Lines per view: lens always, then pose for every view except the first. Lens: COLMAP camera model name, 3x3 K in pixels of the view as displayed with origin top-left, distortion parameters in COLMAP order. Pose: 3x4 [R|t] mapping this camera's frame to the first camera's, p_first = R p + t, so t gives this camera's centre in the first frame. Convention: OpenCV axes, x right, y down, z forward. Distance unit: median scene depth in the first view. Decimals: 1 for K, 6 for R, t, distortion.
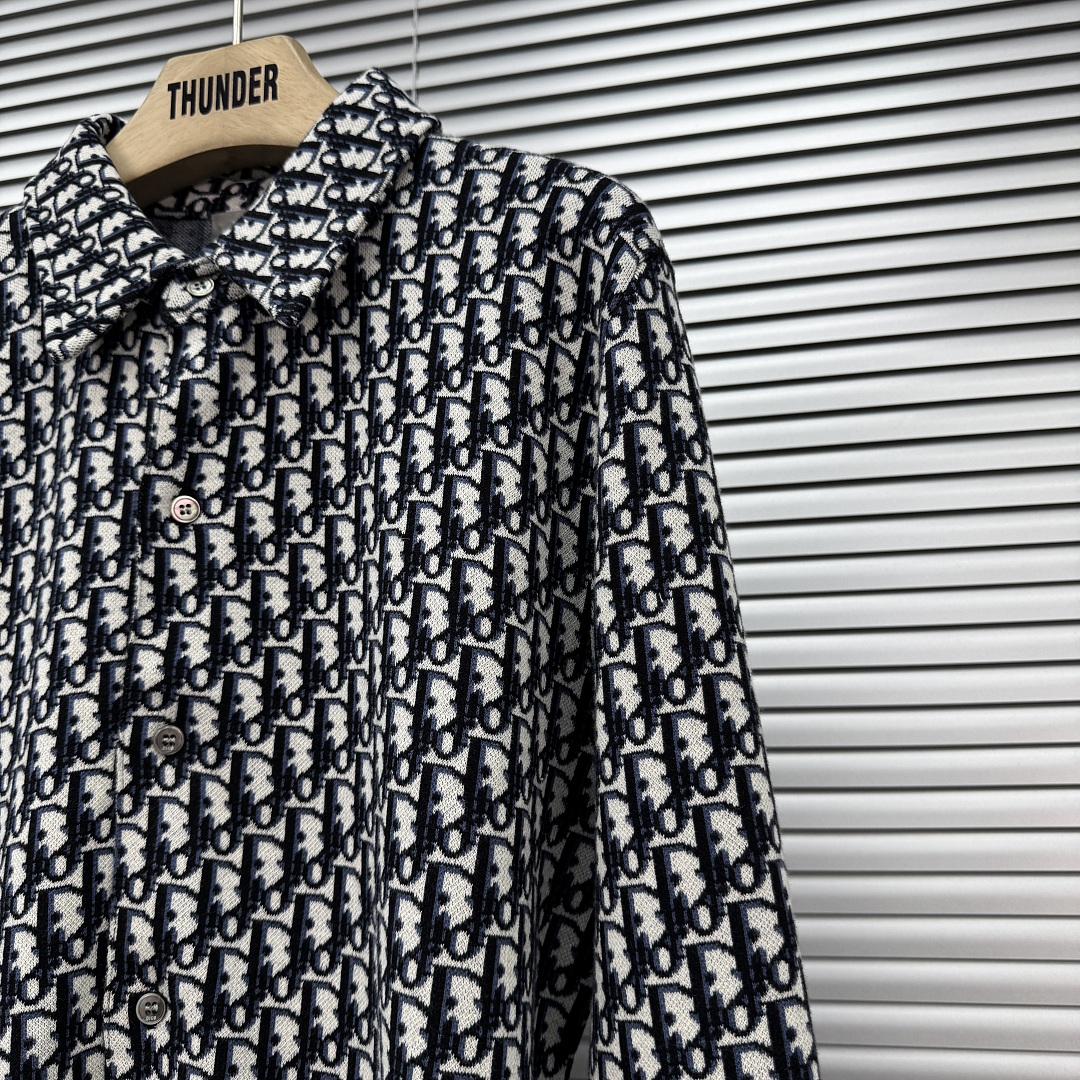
lens RADIAL K [[1029.7, 0, 660.0], [0, 1029.7, 592.5], [0, 0, 1]] dist [0.009075, -0.059501]
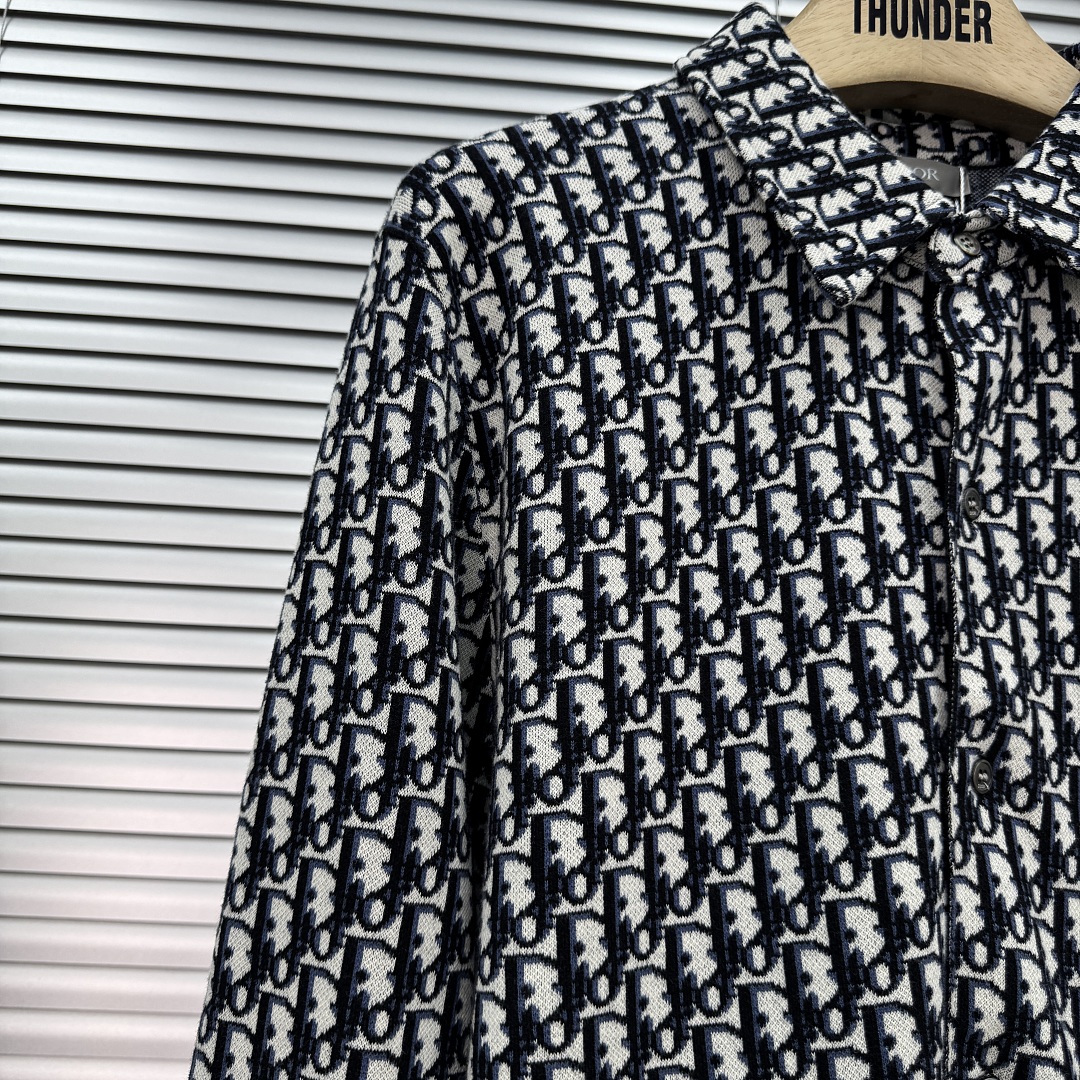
lens RADIAL K [[988.0, 0, 571.8], [0, 988.0, 541.7], [0, 0, 1]] dist [0.079320, -0.174538]
pose [[0.966123, 0.117224, 0.229924, -0.912829], [-0.116681, 0.993040, -0.016007, 0.000034], [-0.230201, -0.011363, 0.973077, 0.263139]]
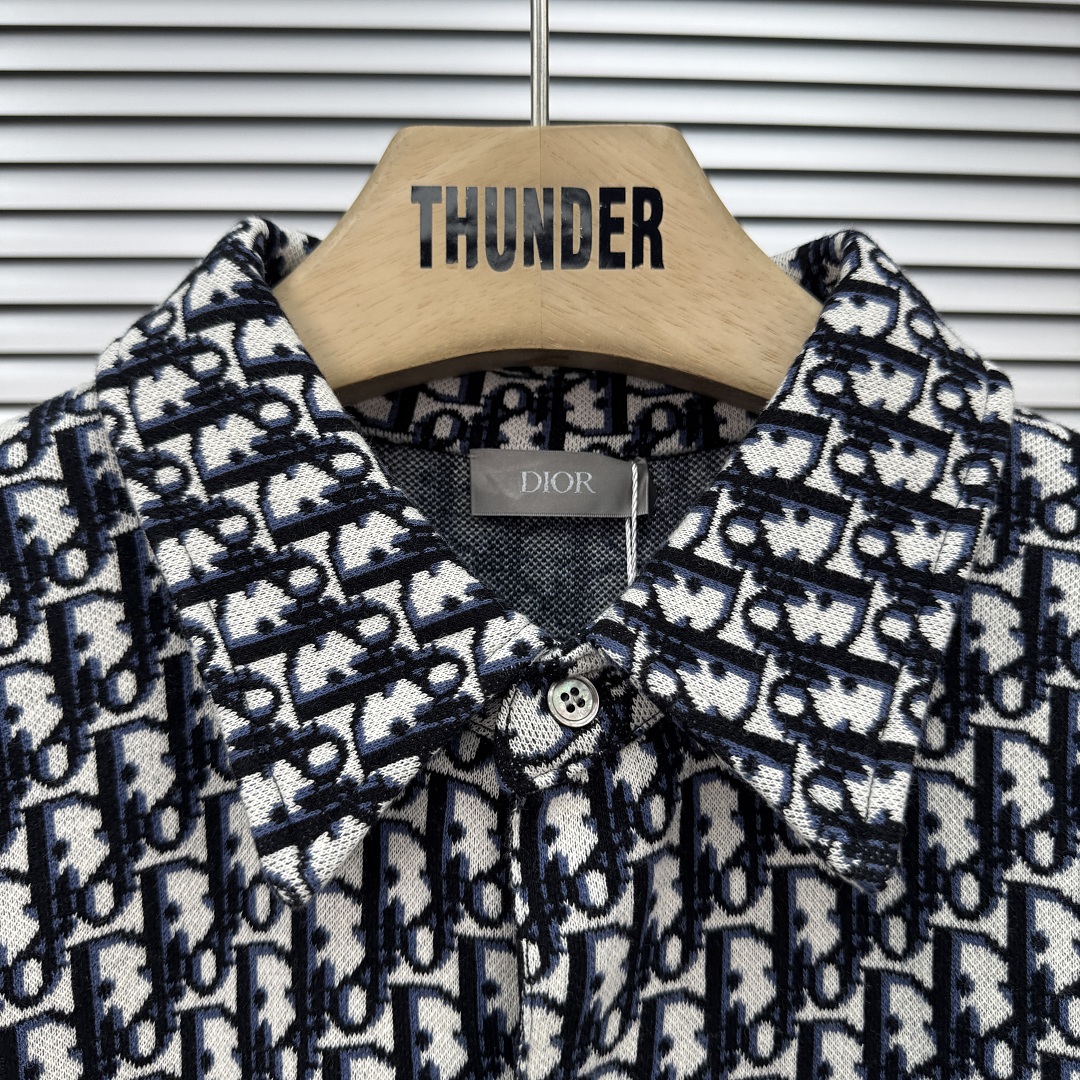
lens RADIAL K [[988.0, 0, 571.8], [0, 988.0, 541.7], [0, 0, 1]] dist [0.079320, -0.174538]
pose [[0.975378, 0.039667, 0.216945, -0.545246], [-0.064644, 0.991908, 0.109271, -0.418434], [-0.210855, -0.120605, 0.970049, 0.544165]]
